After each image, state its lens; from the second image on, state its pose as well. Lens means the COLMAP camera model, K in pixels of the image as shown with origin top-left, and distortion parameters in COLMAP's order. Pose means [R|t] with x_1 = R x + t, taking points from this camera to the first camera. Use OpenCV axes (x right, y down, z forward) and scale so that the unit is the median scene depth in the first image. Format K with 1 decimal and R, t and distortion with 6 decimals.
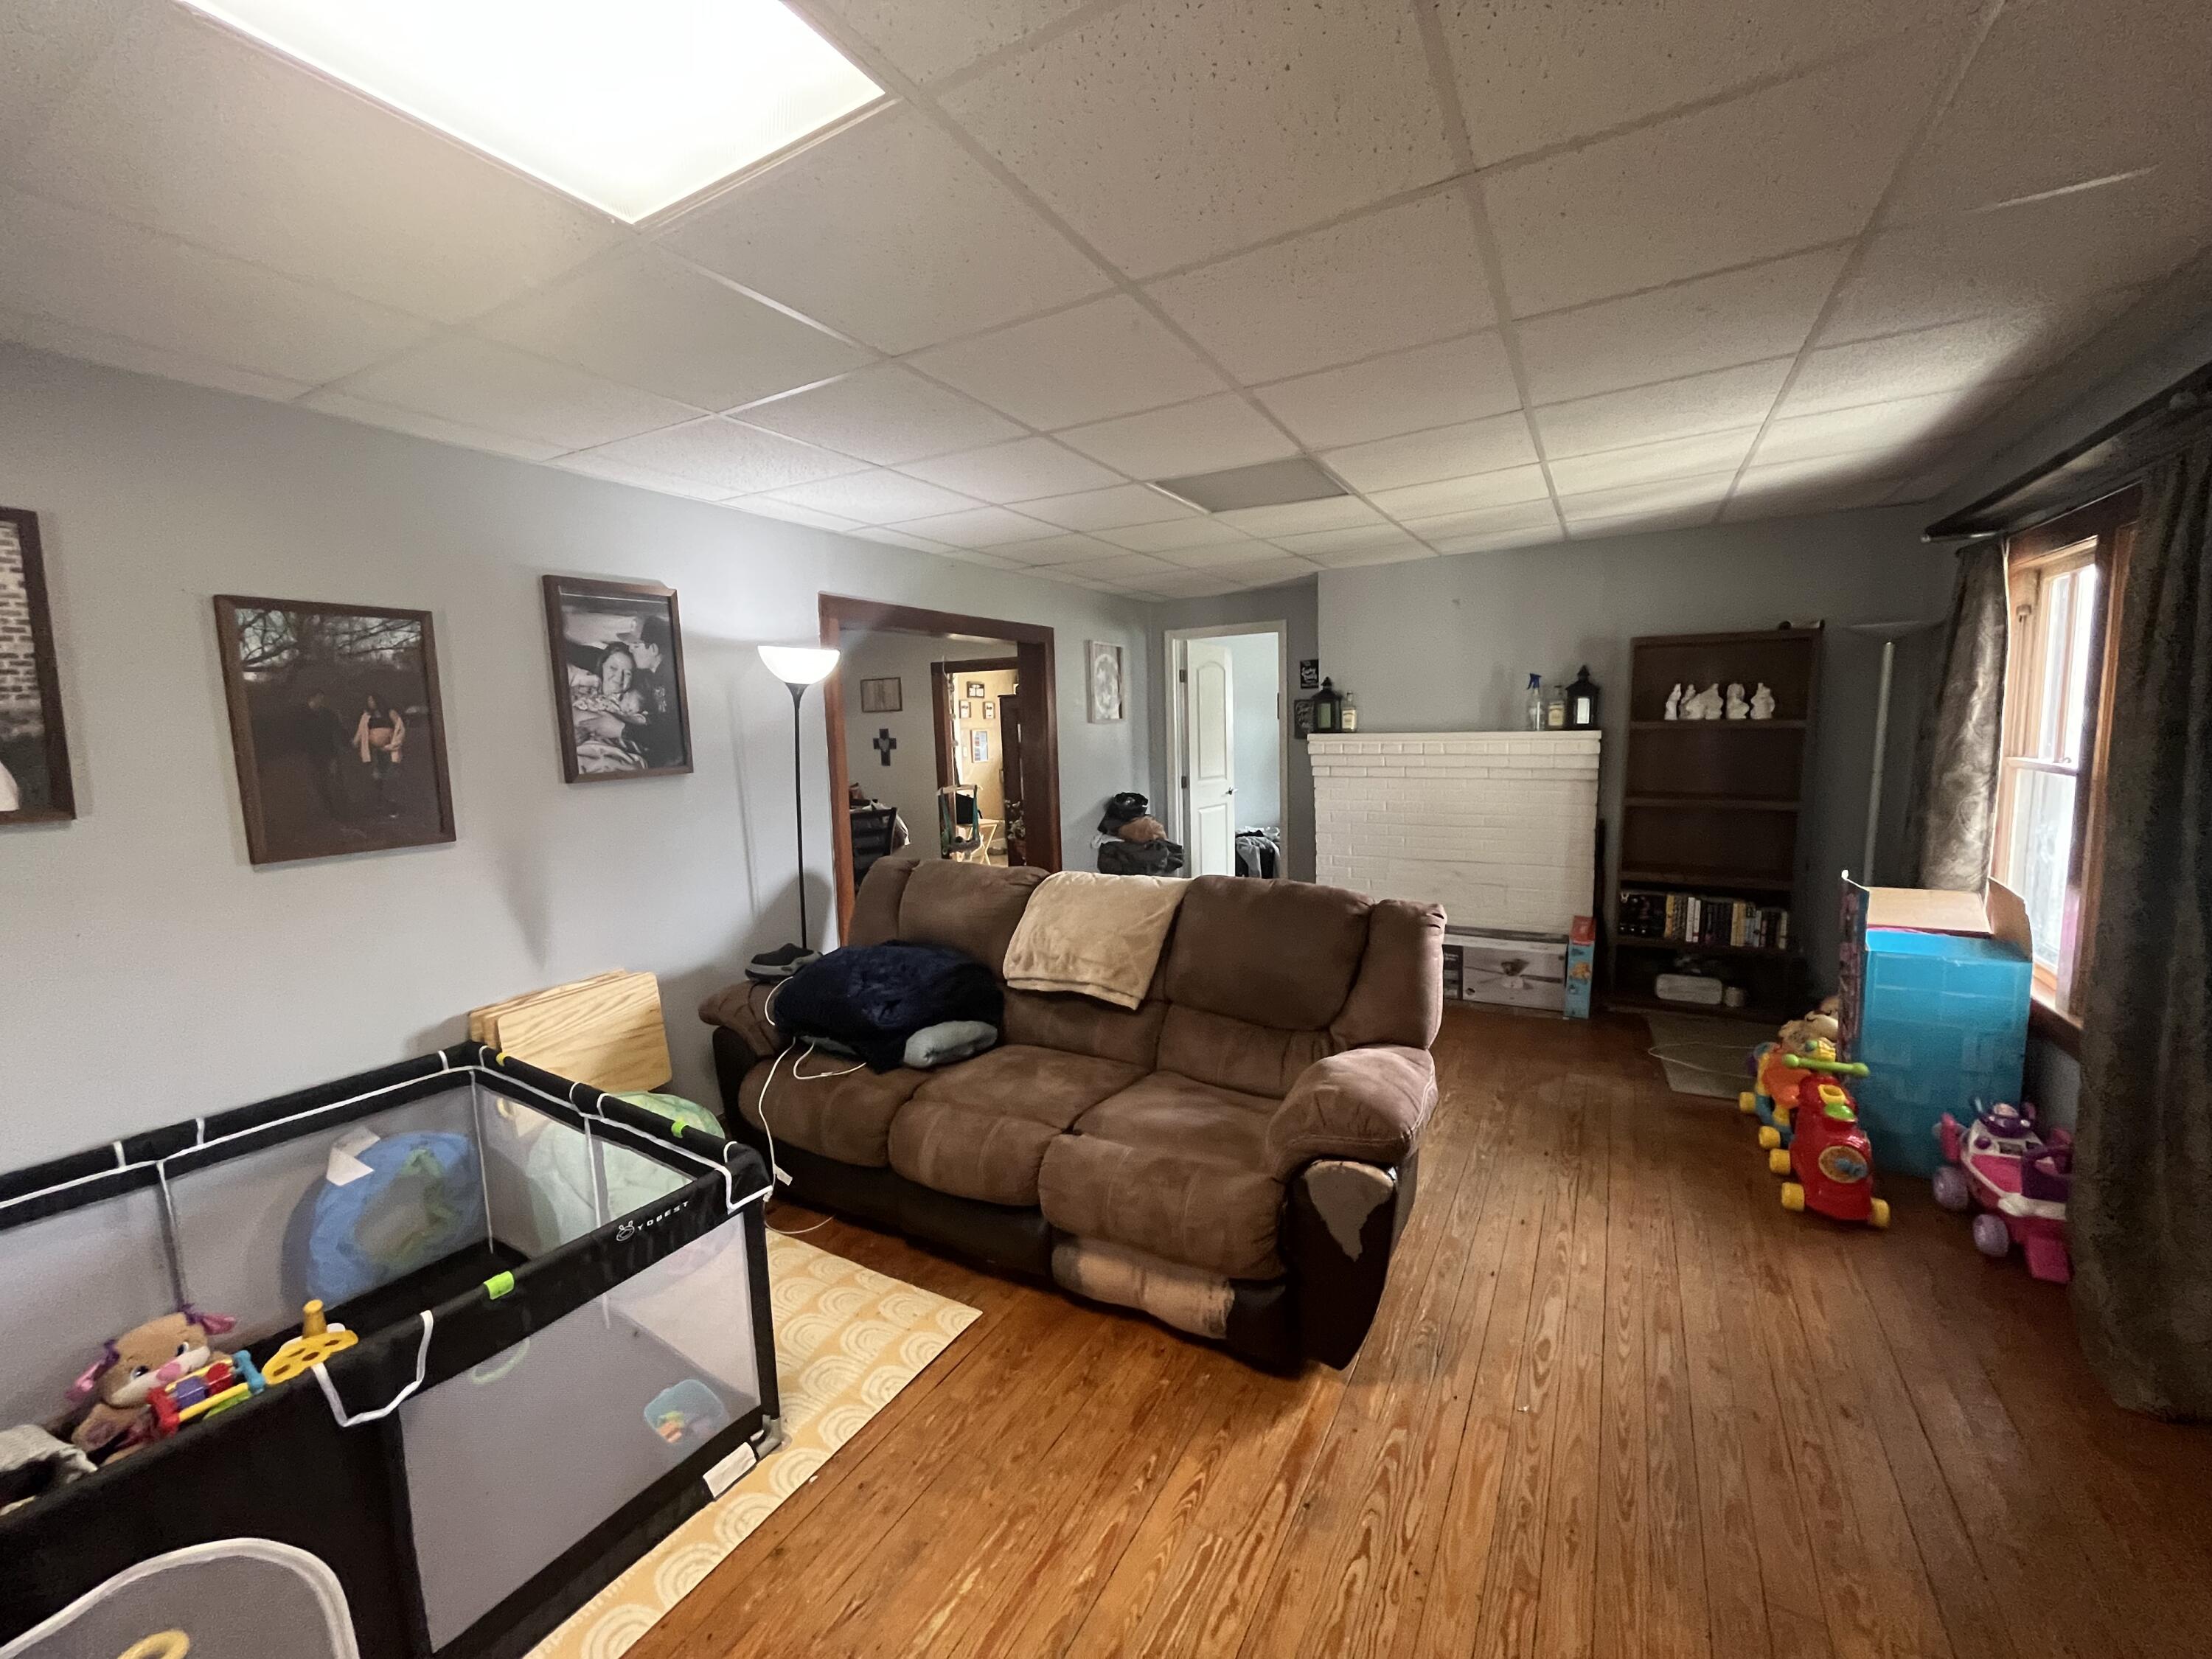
lens RADIAL K [[895.9, 0, 1103.4], [0, 895.9, 830.9], [0, 0, 1]] dist [-0.001101, -0.000166]
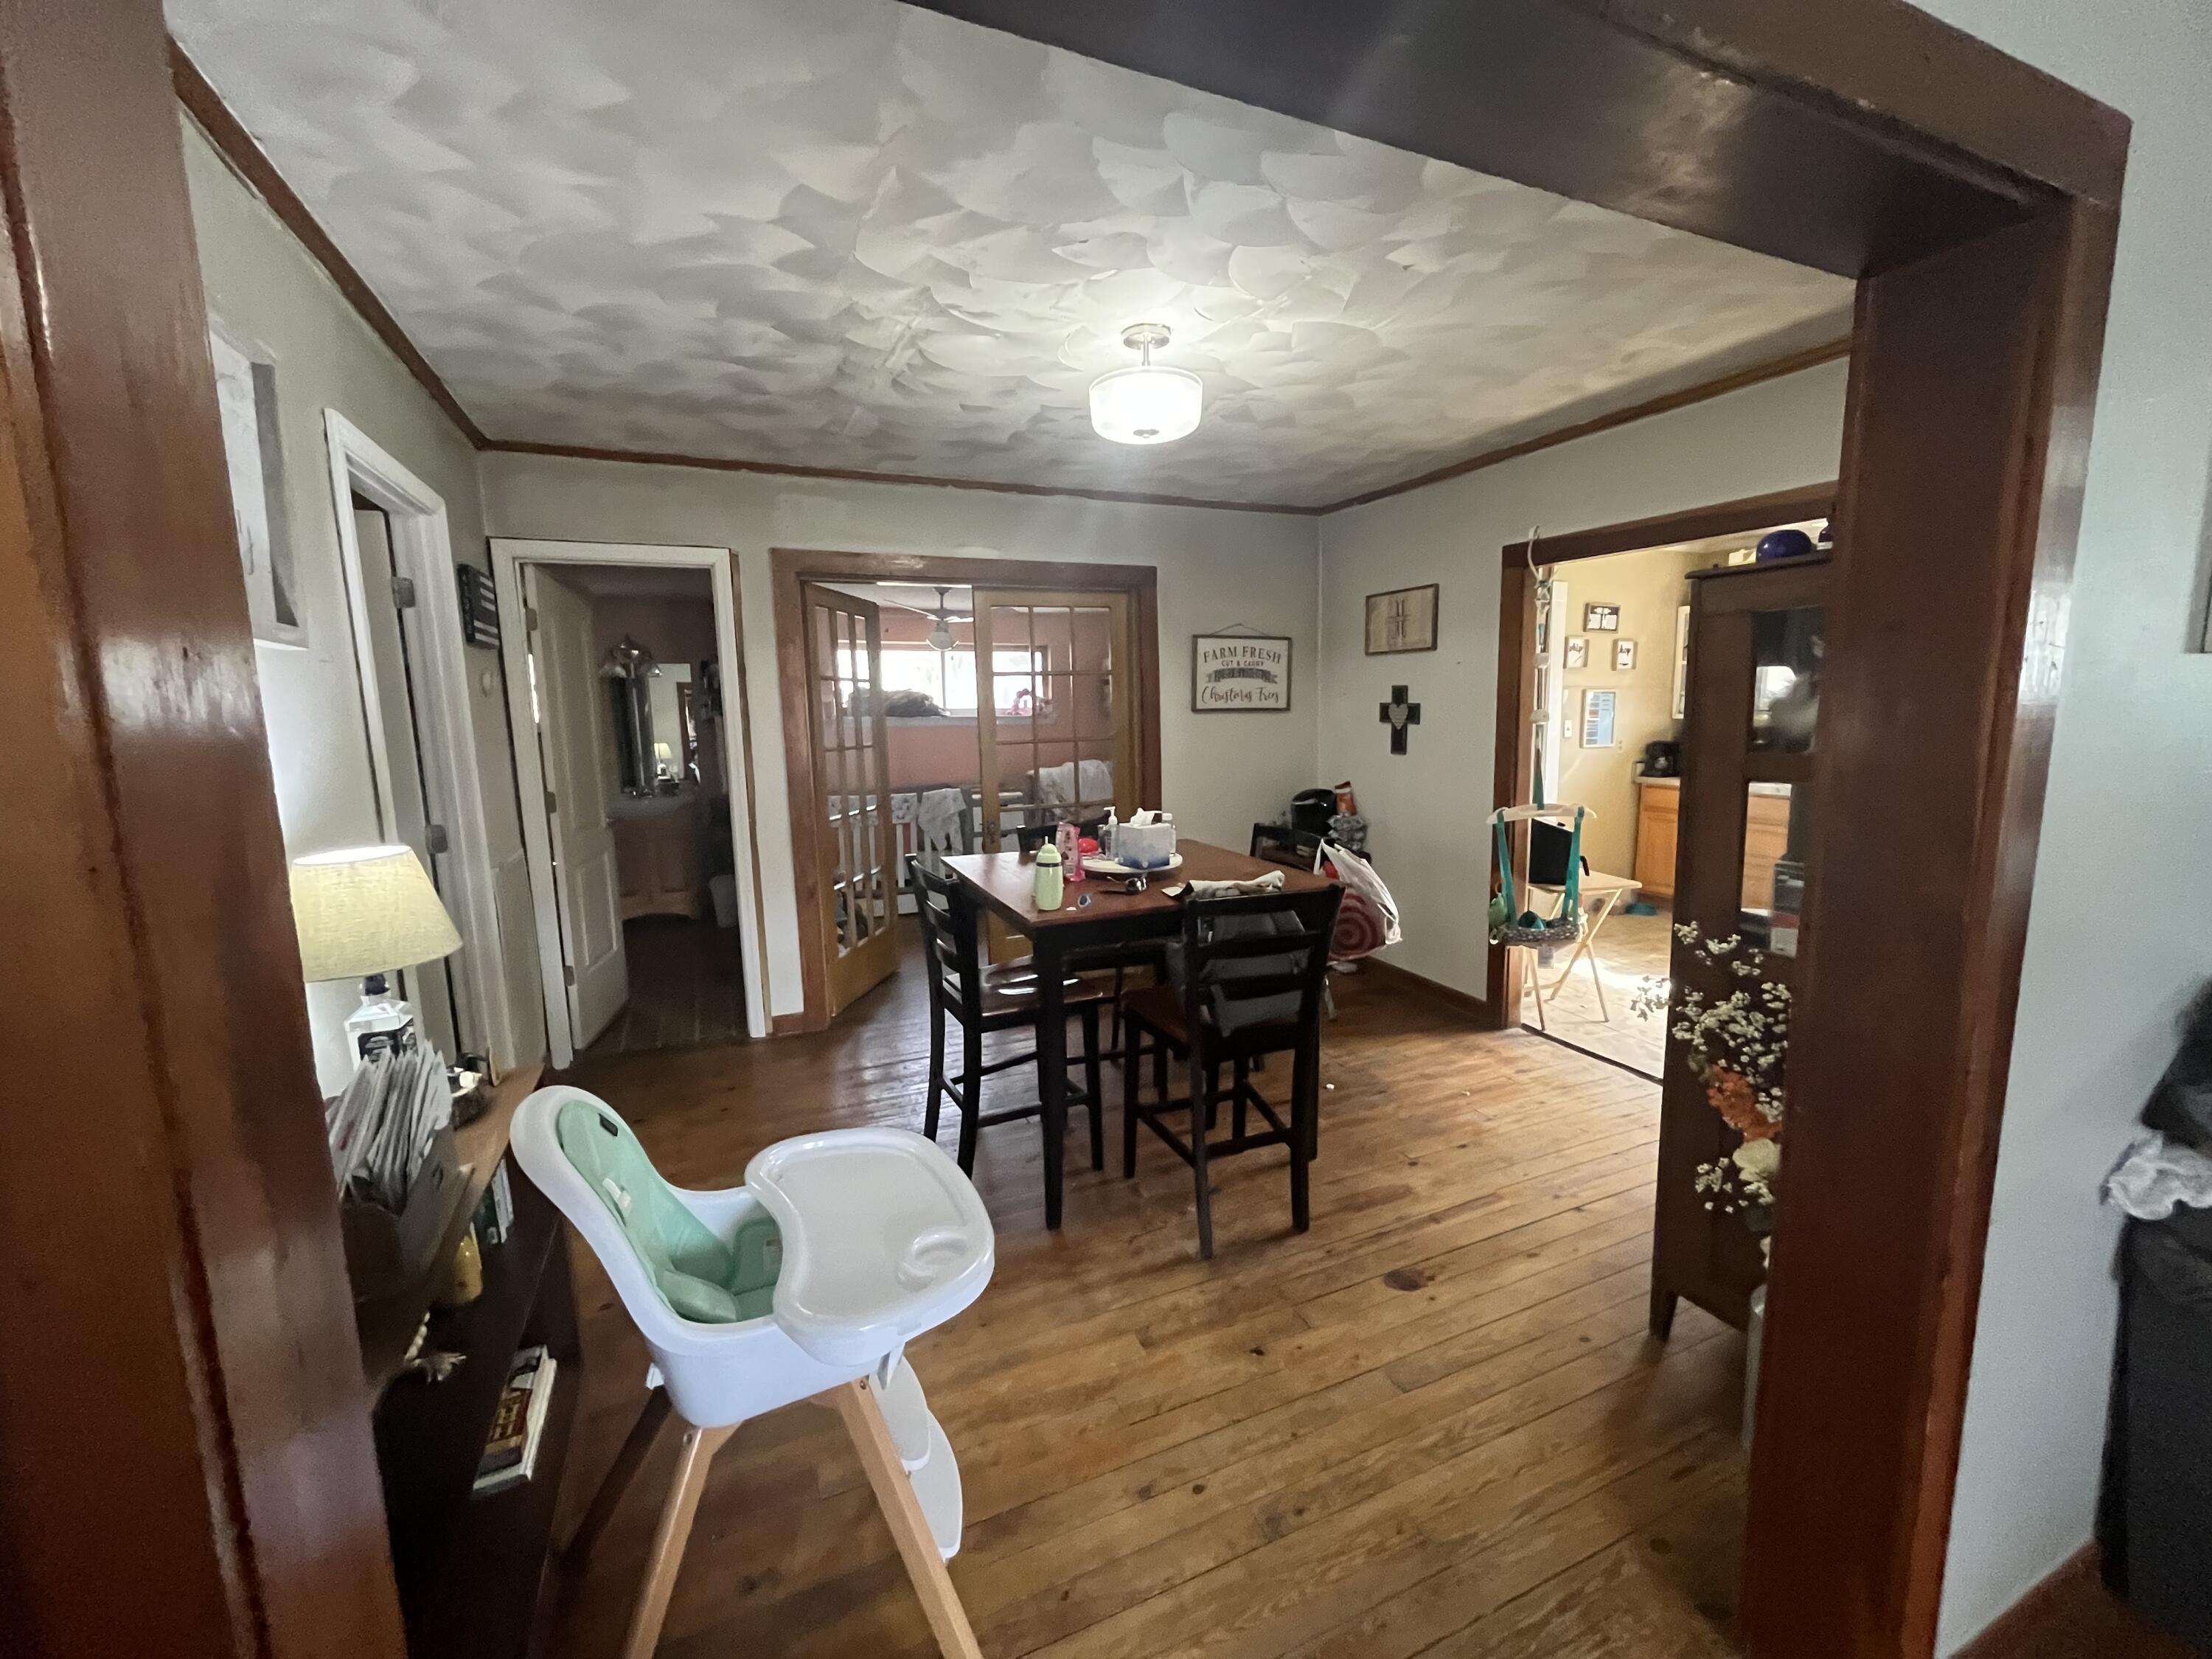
lens RADIAL K [[895.9, 0, 1101.6], [0, 895.9, 826.0], [0, 0, 1]] dist [-0.001101, -0.000166]
pose [[0.803236, 0.095645, -0.587932, -0.066983], [-0.072914, 0.995390, 0.062316, -0.051498], [0.591181, -0.007186, 0.806507, 0.469751]]
